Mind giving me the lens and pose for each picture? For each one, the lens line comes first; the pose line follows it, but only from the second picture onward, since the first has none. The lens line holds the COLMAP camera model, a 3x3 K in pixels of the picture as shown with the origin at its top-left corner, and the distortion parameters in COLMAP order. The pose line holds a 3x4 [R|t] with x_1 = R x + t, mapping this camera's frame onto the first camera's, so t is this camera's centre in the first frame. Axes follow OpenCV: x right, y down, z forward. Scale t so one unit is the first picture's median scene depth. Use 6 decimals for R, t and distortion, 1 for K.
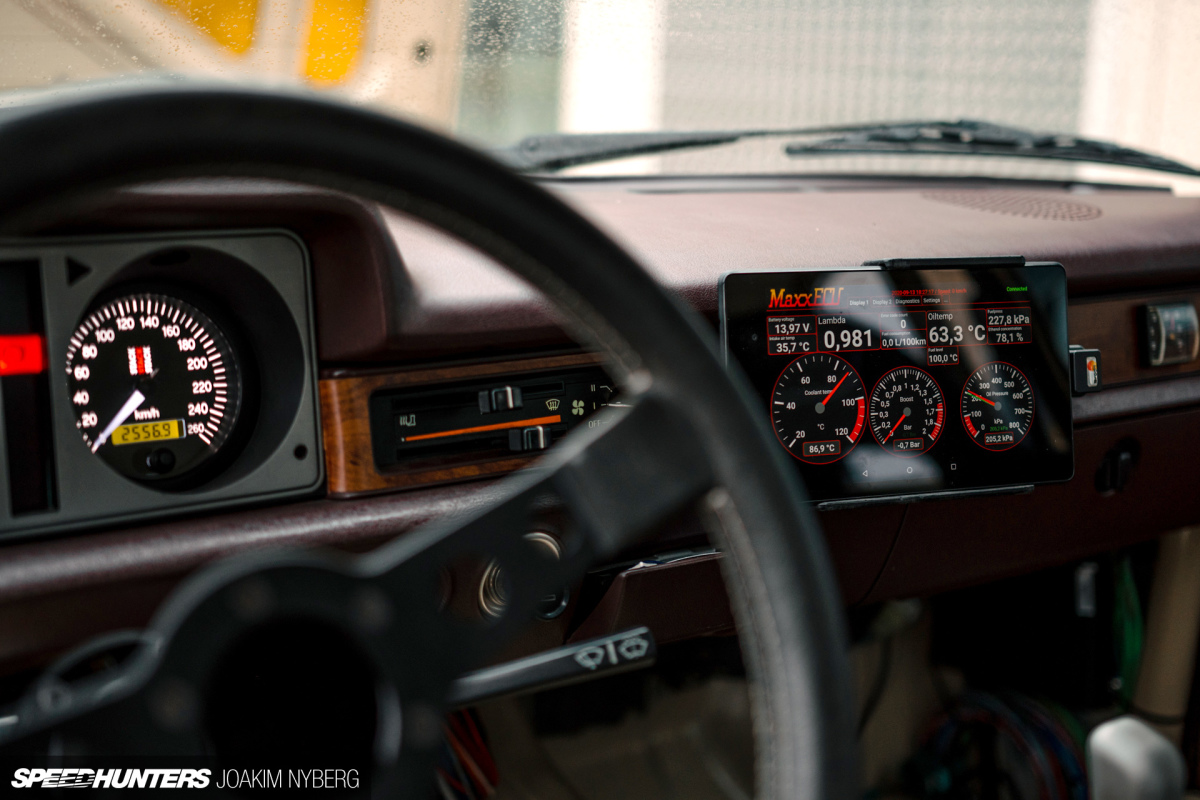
lens RADIAL K [[1689.4, 0, 600.0], [0, 1689.4, 400.0], [0, 0, 1]] dist [0.044215, 0.044771]
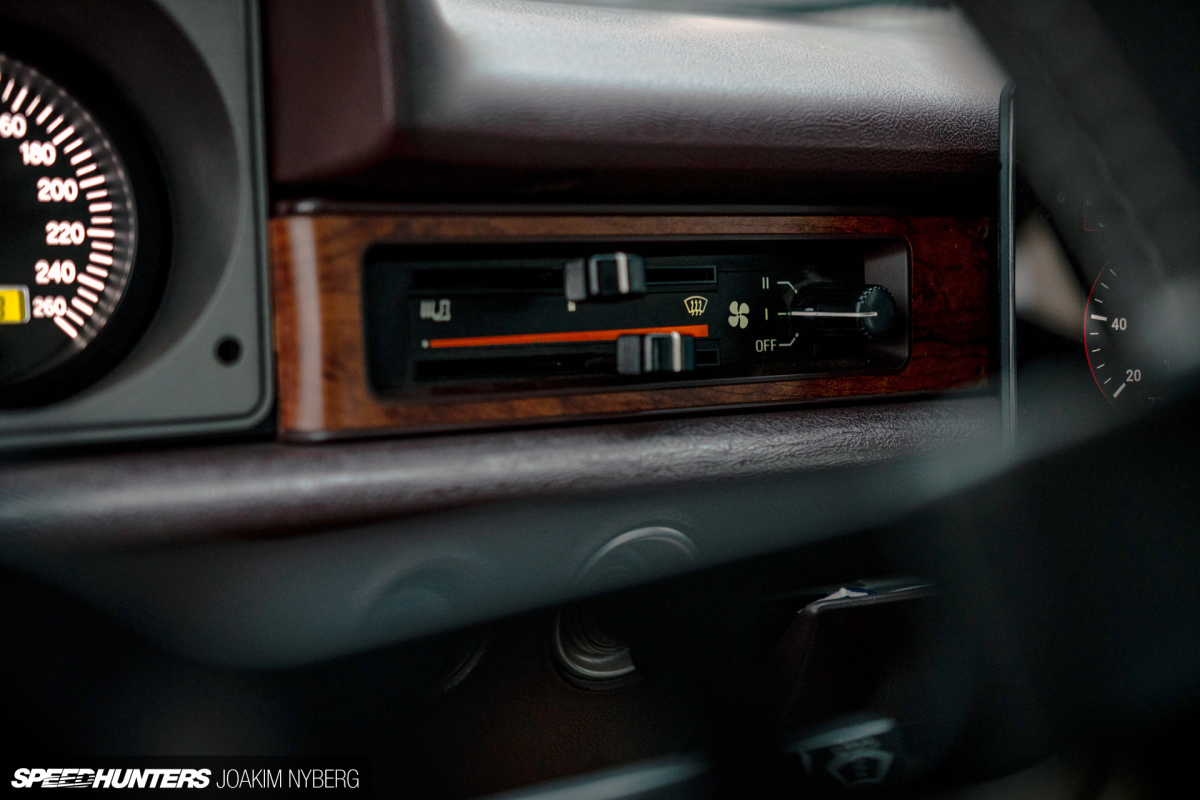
lens RADIAL K [[1814.9, 0, 597.3], [0, 1814.9, 413.7], [0, 0, 1]] dist [0.067075, 0.094323]
pose [[0.997497, 0.037909, -0.059689, -0.025273], [-0.038382, 0.999240, -0.006807, 0.048739], [0.059386, 0.009080, 0.998194, 0.422584]]
